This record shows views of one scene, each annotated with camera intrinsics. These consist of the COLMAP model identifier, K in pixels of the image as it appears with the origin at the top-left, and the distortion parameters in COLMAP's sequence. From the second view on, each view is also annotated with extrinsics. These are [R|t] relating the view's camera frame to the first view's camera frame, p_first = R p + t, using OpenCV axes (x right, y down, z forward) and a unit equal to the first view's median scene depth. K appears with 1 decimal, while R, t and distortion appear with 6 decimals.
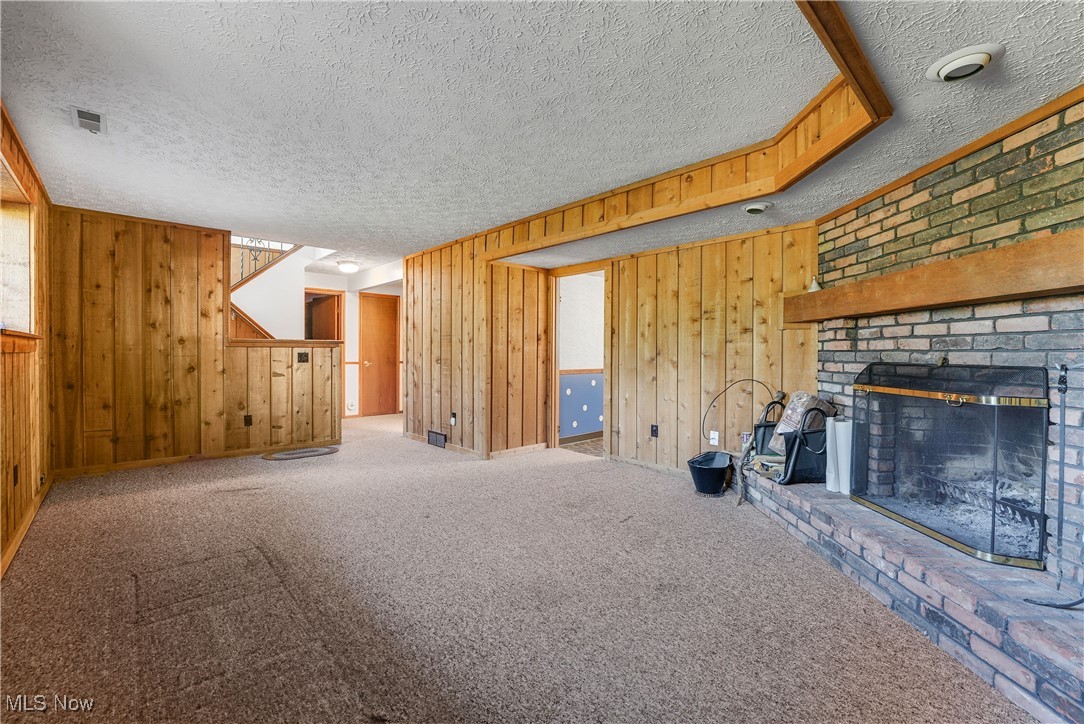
lens RADIAL K [[457.7, 0, 546.4], [0, 457.7, 358.7], [0, 0, 1]] dist [-0.000626, -0.000044]
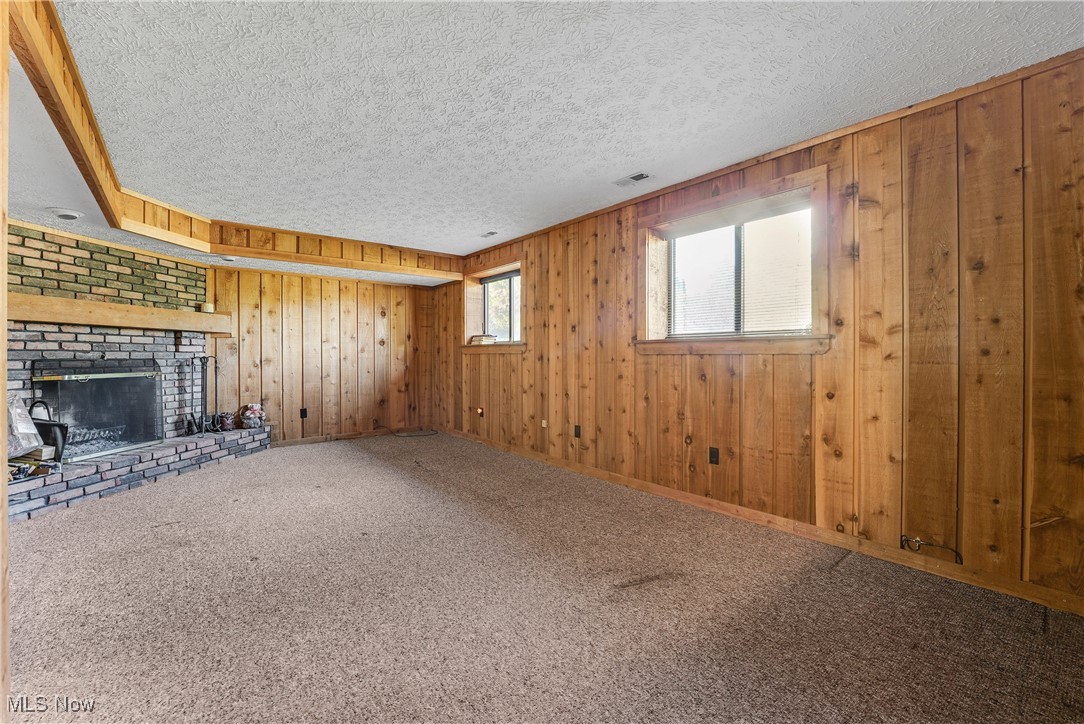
lens RADIAL K [[453.7, 0, 538.5], [0, 453.7, 357.2], [0, 0, 1]] dist [-0.001654, -0.000092]
pose [[-0.995503, -0.000423, 0.094729, -0.880017], [0.001161, 0.999861, 0.016661, -0.019485], [-0.094723, 0.016696, -0.995364, 2.376096]]
